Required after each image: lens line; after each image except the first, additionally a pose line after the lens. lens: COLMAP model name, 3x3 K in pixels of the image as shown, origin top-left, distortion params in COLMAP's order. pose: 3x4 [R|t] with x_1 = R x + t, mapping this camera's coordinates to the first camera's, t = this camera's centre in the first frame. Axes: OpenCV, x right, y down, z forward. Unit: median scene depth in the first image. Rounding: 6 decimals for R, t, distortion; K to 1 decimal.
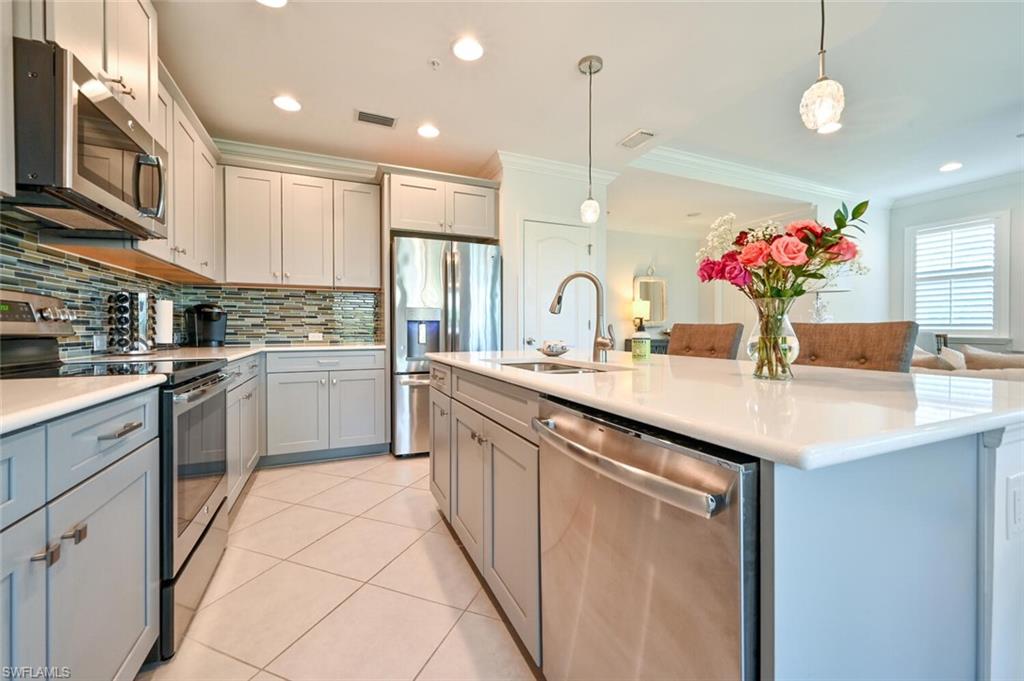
lens RADIAL K [[417.8, 0, 509.5], [0, 417.8, 337.2], [0, 0, 1]] dist [0.002439, -0.000070]
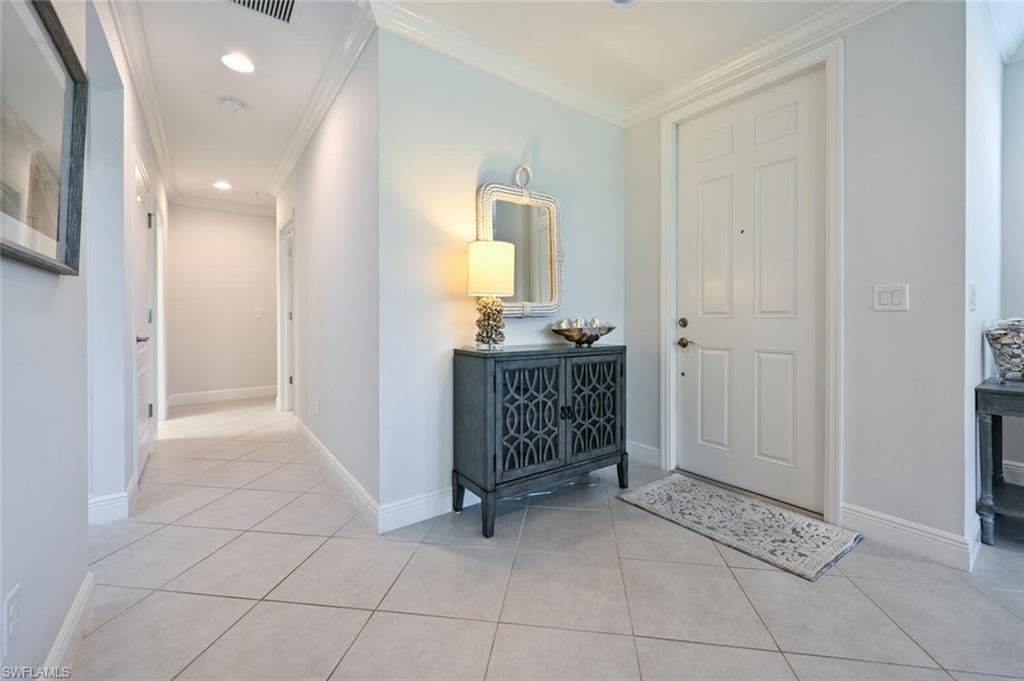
lens RADIAL K [[417.8, 0, 512.2], [0, 417.8, 332.1], [0, 0, 1]] dist [0.002439, -0.000070]
pose [[0.974283, -0.009580, 0.225125, 0.239953], [0.008593, 0.999949, 0.005362, -0.011670], [-0.225165, -0.003290, 0.974315, 0.618211]]
